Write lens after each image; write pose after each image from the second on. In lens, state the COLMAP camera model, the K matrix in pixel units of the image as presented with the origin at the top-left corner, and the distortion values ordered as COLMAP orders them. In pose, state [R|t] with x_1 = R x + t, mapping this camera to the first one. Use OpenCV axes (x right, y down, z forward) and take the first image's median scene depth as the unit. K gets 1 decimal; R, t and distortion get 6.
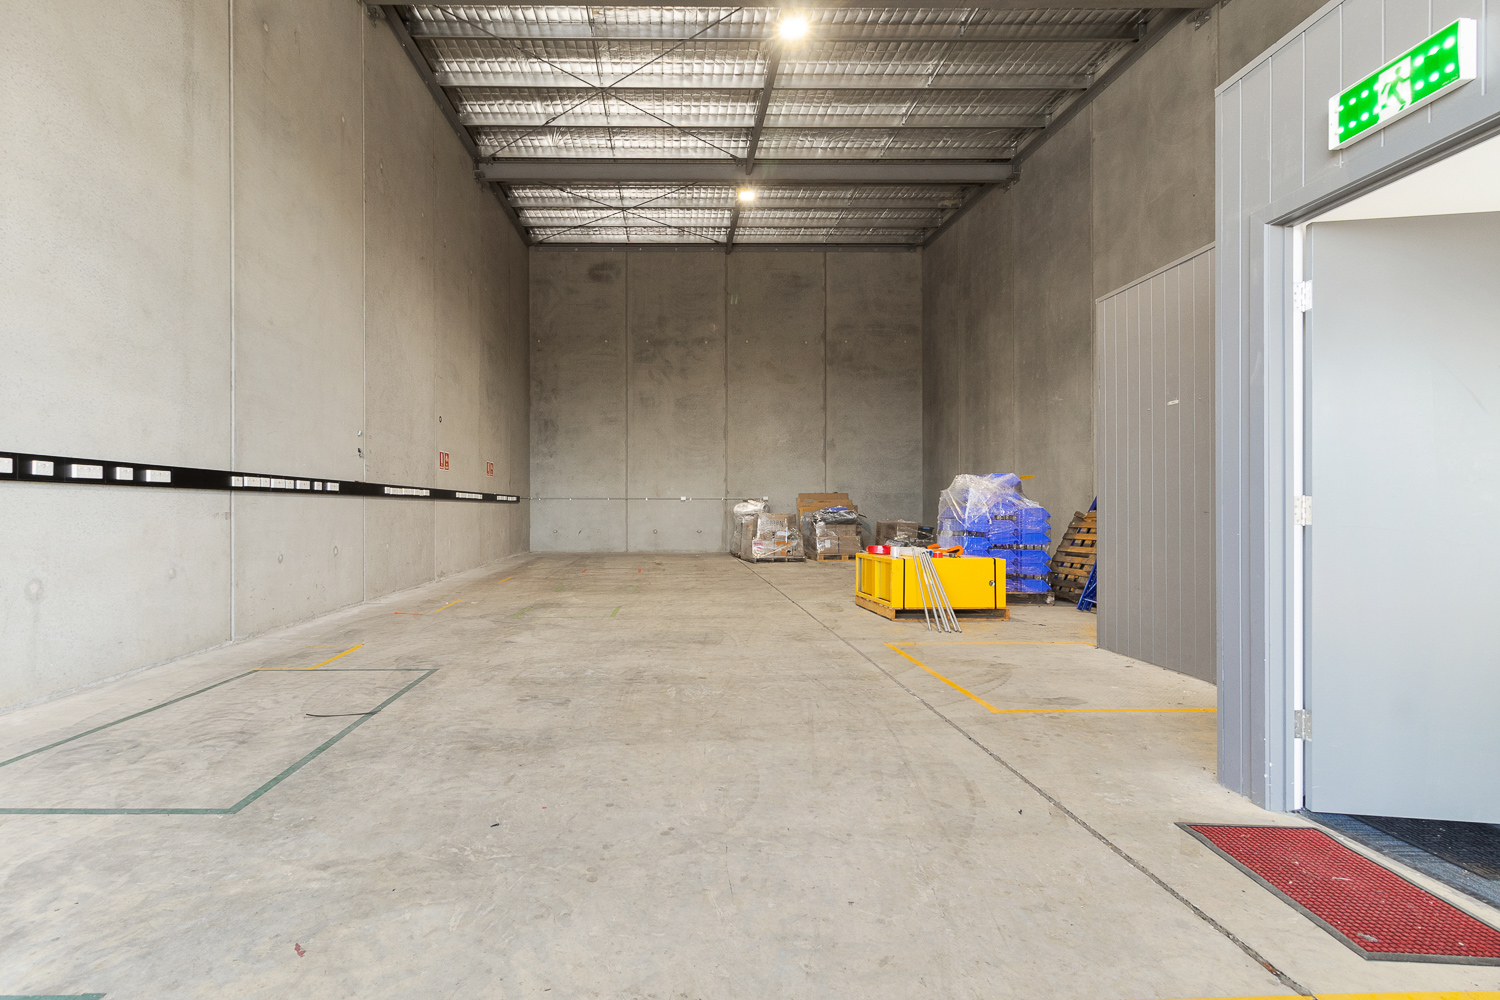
lens RADIAL K [[734.4, 0, 694.7], [0, 734.4, 498.5], [0, 0, 1]] dist [0.005005, 0.000237]
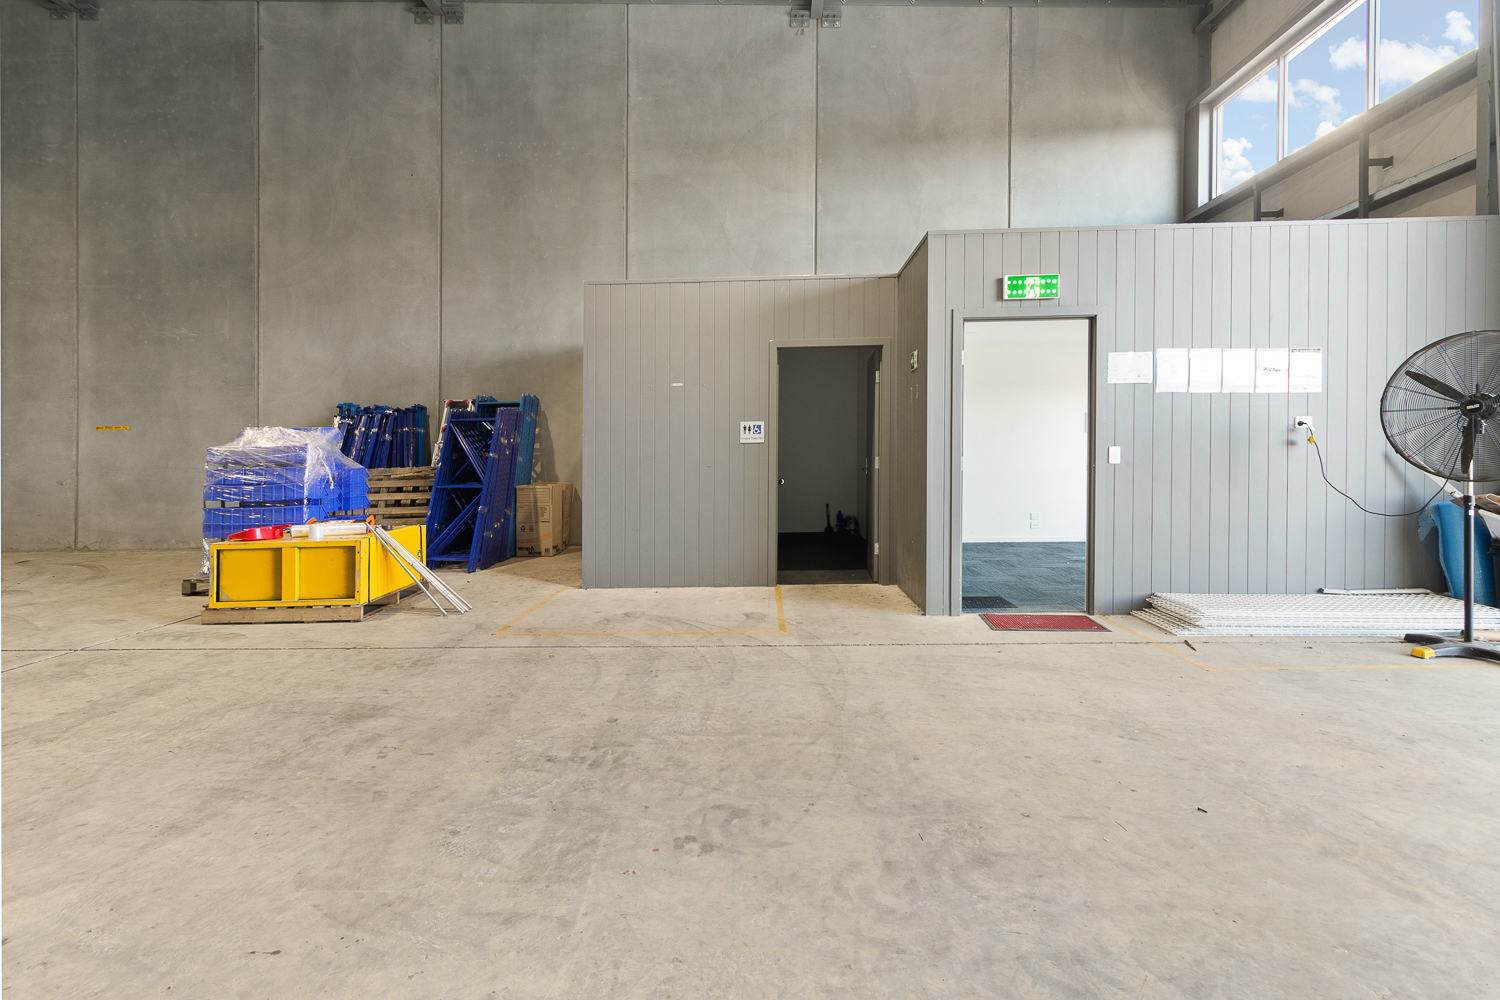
lens RADIAL K [[726.9, 0, 748.6], [0, 726.9, 450.8], [0, 0, 1]] dist [-0.000159, -0.000236]
pose [[0.038159, 0.000767, 0.999271, -0.874009], [0.002056, 0.999998, -0.000846, -0.012341], [-0.999270, 0.002087, 0.038157, 1.101639]]
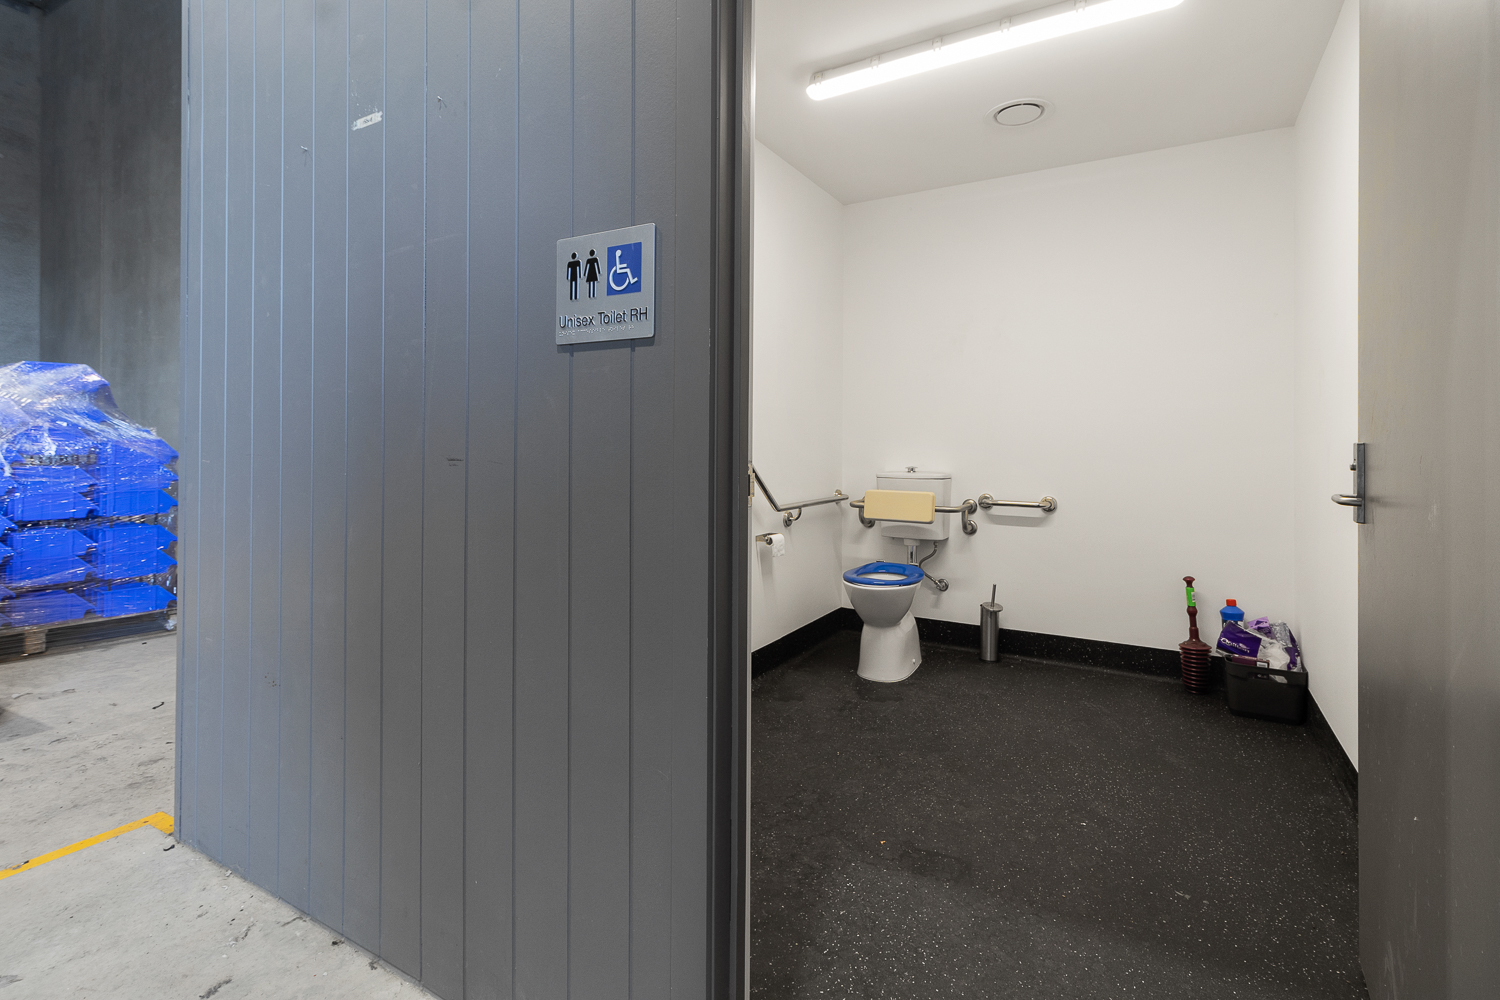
lens RADIAL K [[686.2, 0, 716.4], [0, 686.2, 449.5], [0, 0, 1]] dist [0.001765, 0.000188]
pose [[0.553798, -0.002901, 0.832646, 0.650755], [-0.020294, 0.999650, 0.016980, 0.008079], [-0.832403, -0.026301, 0.553546, 0.944690]]
